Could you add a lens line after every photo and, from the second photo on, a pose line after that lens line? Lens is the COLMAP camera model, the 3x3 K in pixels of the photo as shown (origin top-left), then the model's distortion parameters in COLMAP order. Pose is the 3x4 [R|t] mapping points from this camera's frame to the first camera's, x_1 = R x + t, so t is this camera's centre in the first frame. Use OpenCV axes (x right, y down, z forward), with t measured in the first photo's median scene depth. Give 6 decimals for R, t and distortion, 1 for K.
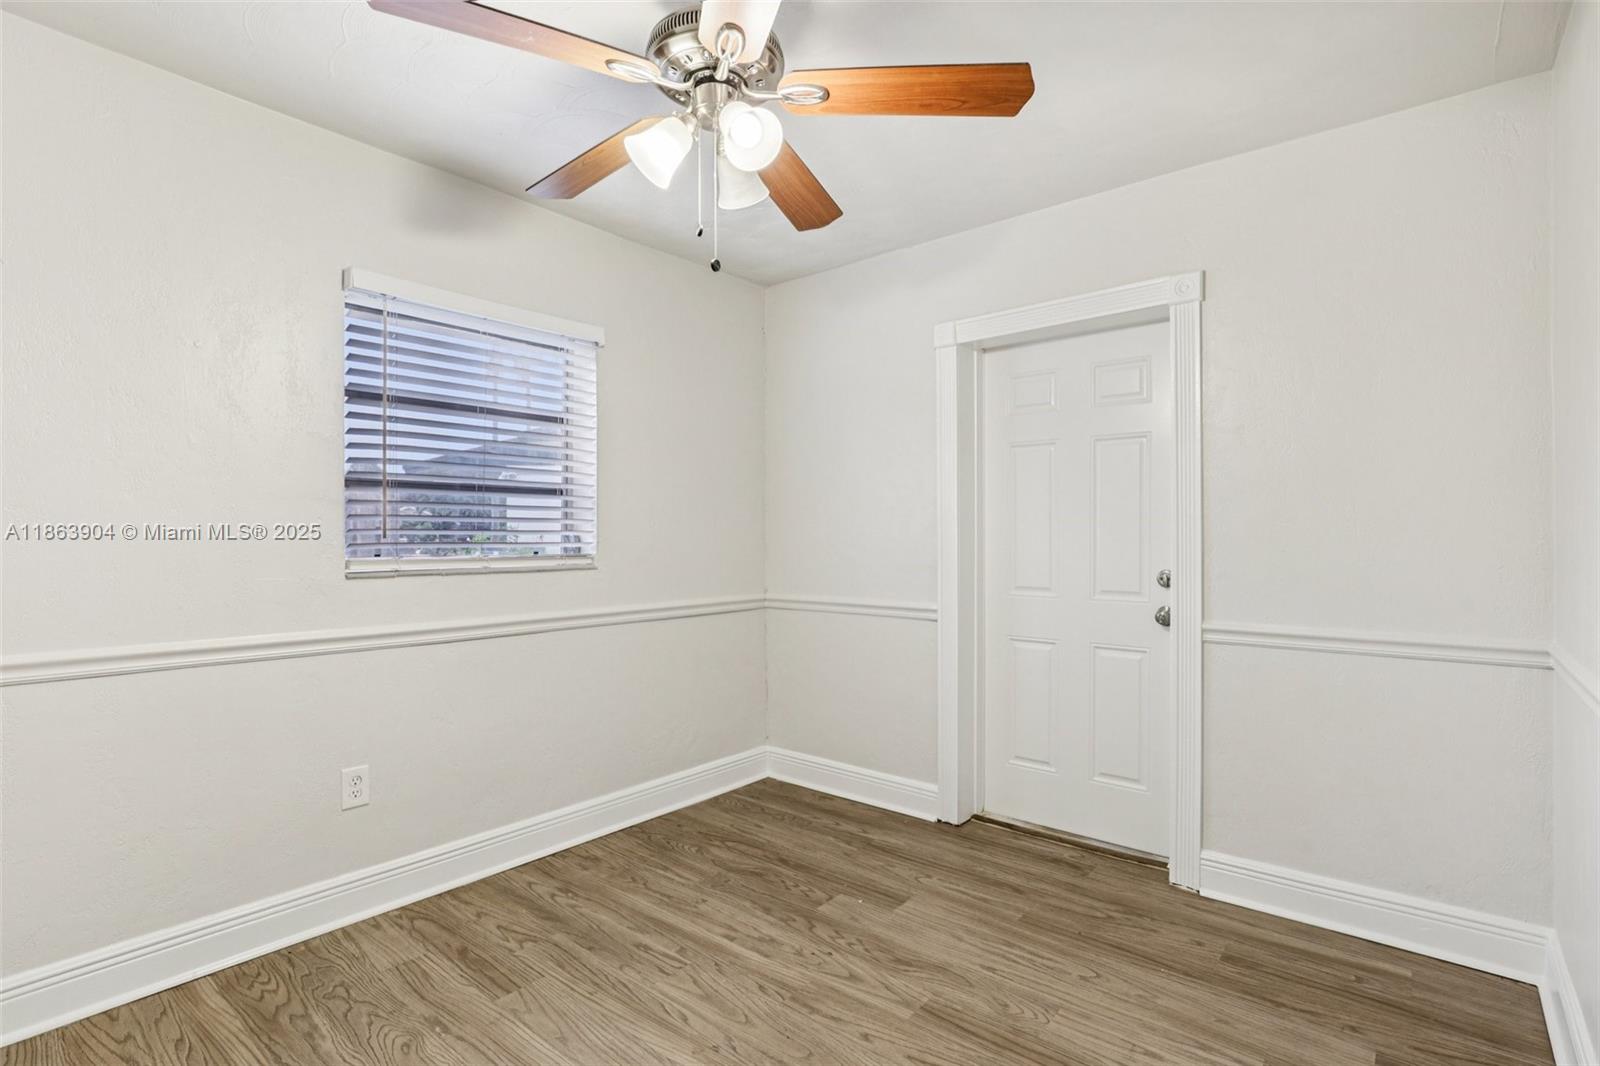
lens RADIAL K [[761.2, 0, 789.8], [0, 761.2, 526.2], [0, 0, 1]] dist [-0.026538, 0.005318]
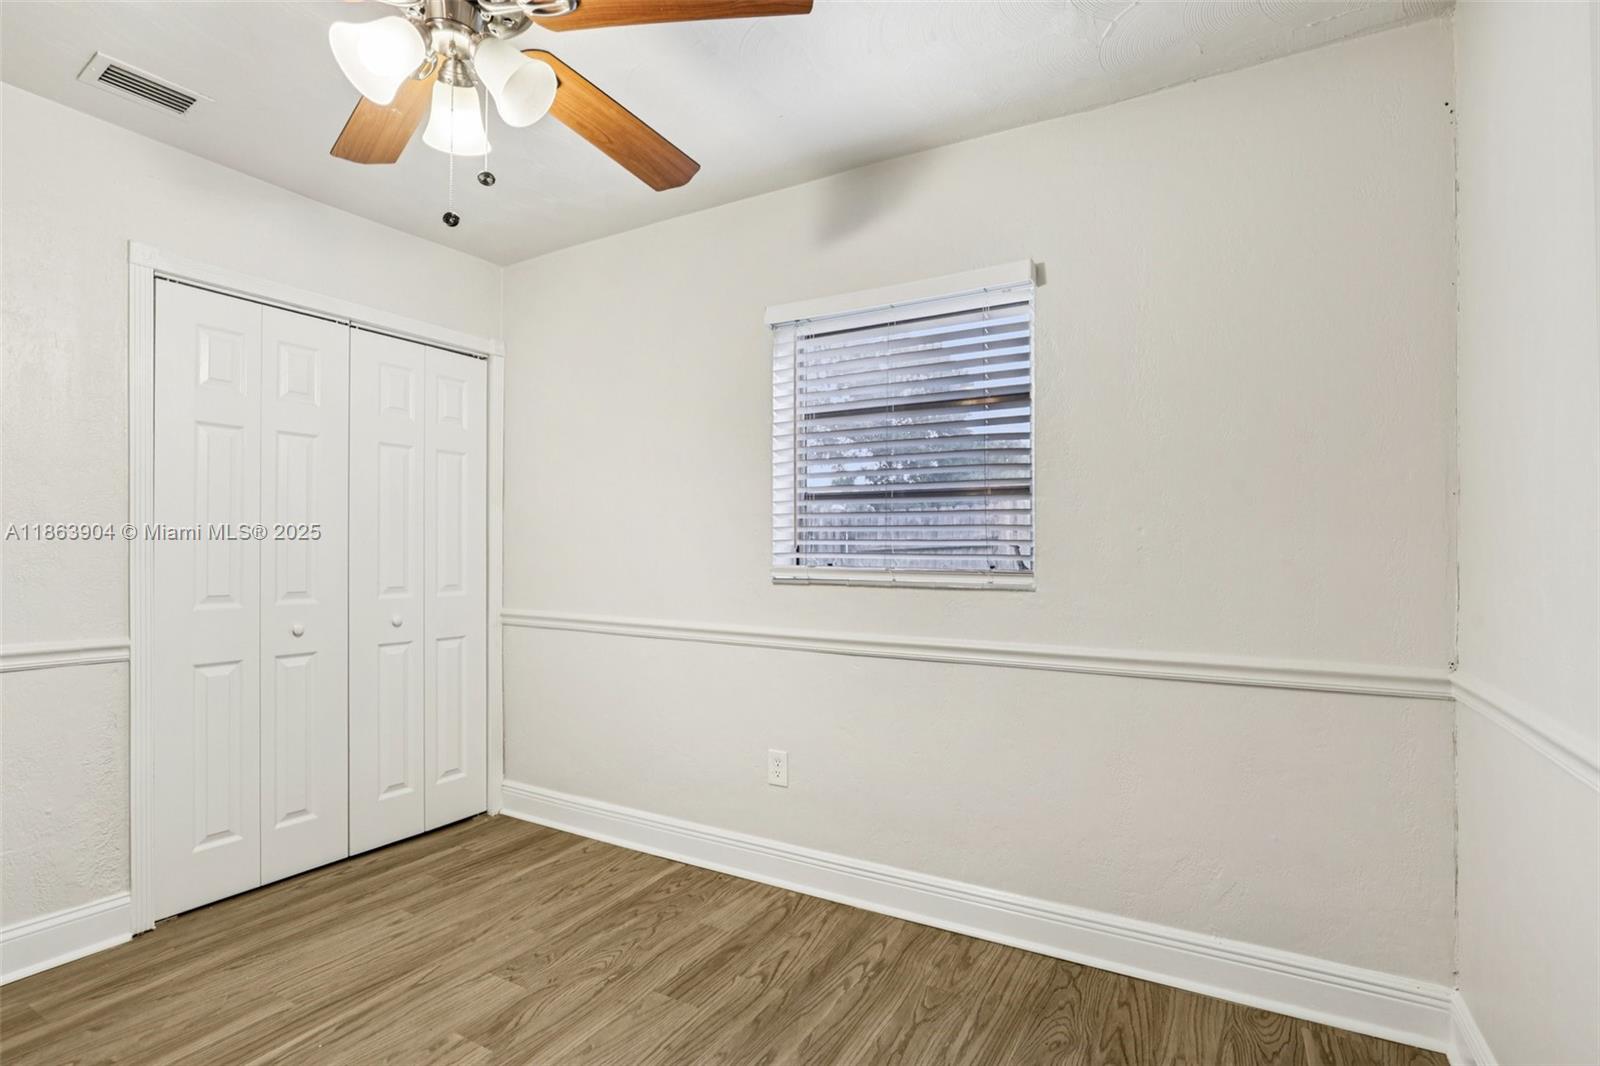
lens RADIAL K [[761.2, 0, 843.1], [0, 761.2, 551.9], [0, 0, 1]] dist [-0.026538, 0.005318]
pose [[0.211067, 0.007005, -0.977446, 0.548671], [0.007058, 0.999937, 0.008690, 0.011837], [0.977446, -0.008733, 0.211005, 0.839019]]
